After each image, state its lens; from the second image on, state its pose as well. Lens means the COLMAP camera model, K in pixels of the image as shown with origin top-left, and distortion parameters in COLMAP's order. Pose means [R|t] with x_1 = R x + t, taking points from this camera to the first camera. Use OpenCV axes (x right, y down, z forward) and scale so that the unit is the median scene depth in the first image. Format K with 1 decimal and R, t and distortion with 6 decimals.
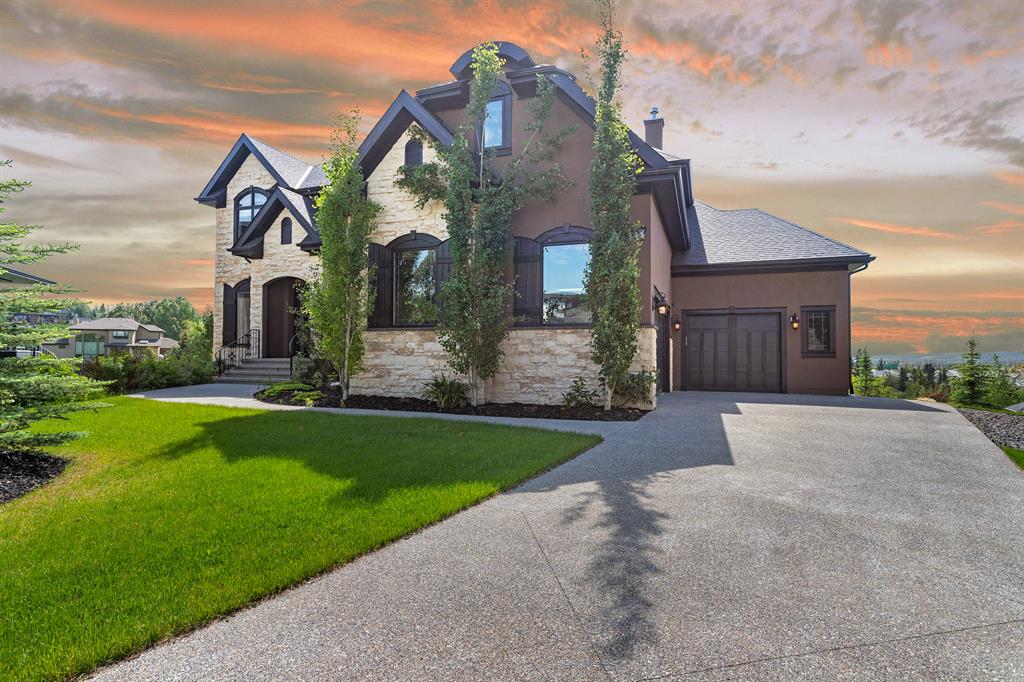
lens RADIAL K [[547.3, 0, 504.9], [0, 547.3, 340.2], [0, 0, 1]] dist [0.006592, 0.000607]
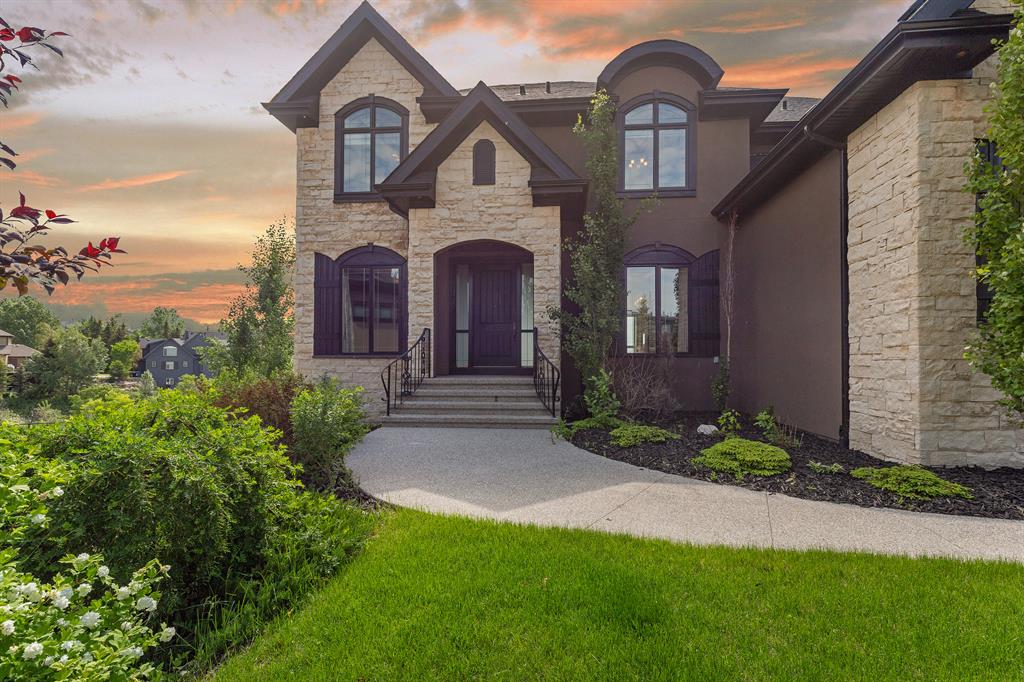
lens RADIAL K [[472.5, 0, 512.1], [0, 472.5, 346.7], [0, 0, 1]] dist [0.010667, -0.002819]
pose [[0.958934, 0.004332, 0.283598, -0.461870], [-0.003211, 0.999985, -0.004417, 0.001350], [-0.283613, 0.003325, 0.958933, 0.450093]]
